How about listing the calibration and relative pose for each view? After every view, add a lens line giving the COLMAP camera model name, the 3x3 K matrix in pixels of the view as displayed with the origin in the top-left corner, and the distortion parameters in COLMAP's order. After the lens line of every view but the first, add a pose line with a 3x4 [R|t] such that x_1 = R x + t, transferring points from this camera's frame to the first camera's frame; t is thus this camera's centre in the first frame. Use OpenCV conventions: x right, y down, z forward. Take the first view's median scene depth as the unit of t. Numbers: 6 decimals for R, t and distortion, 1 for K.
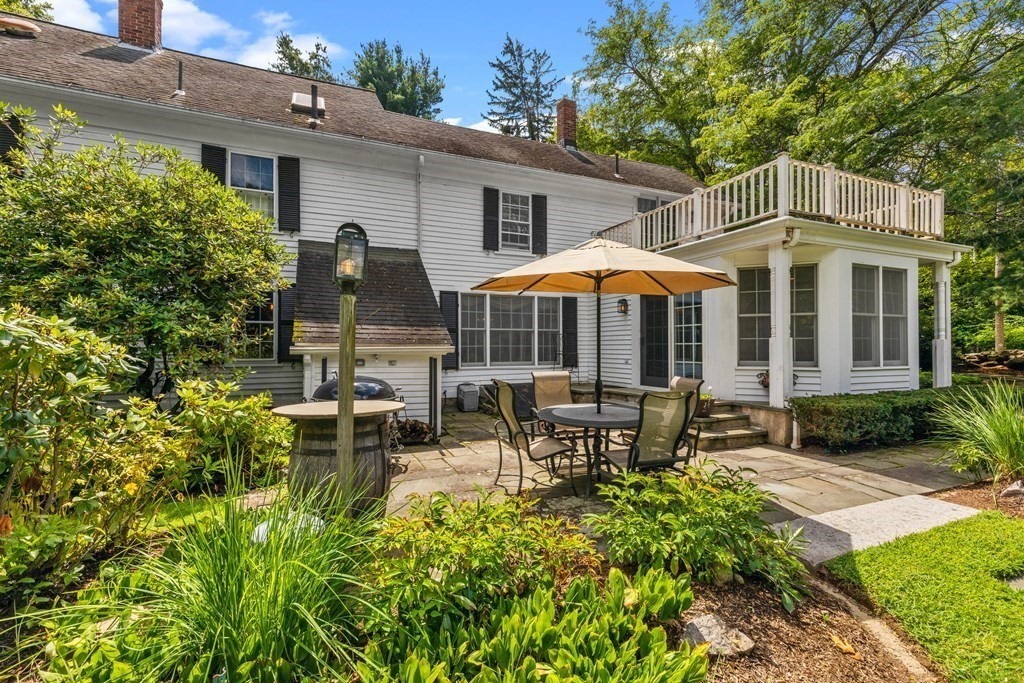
lens RADIAL K [[471.5, 0, 512.0], [0, 471.5, 341.5], [0, 0, 1]] dist [0.006301, -0.000074]
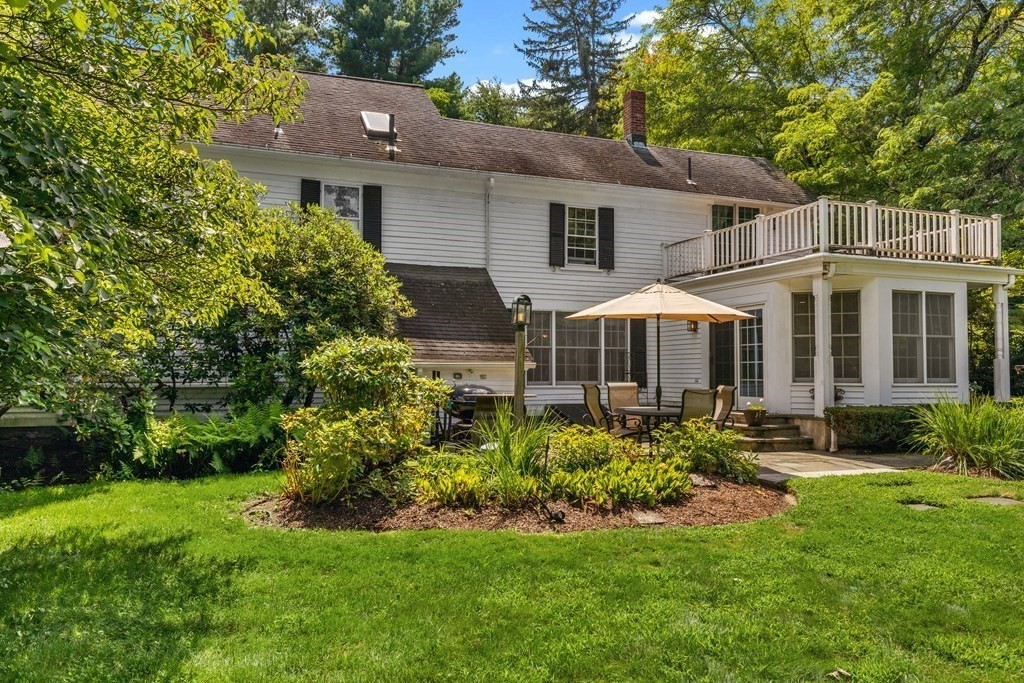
lens RADIAL K [[748.7, 0, 512.0], [0, 748.7, 341.5], [0, 0, 1]] dist [-0.010185, -0.001589]
pose [[0.998876, 0.003045, -0.047302, -0.071401], [-0.004475, 0.999535, -0.030164, 0.010243], [0.047188, 0.030342, 0.998425, -0.615073]]
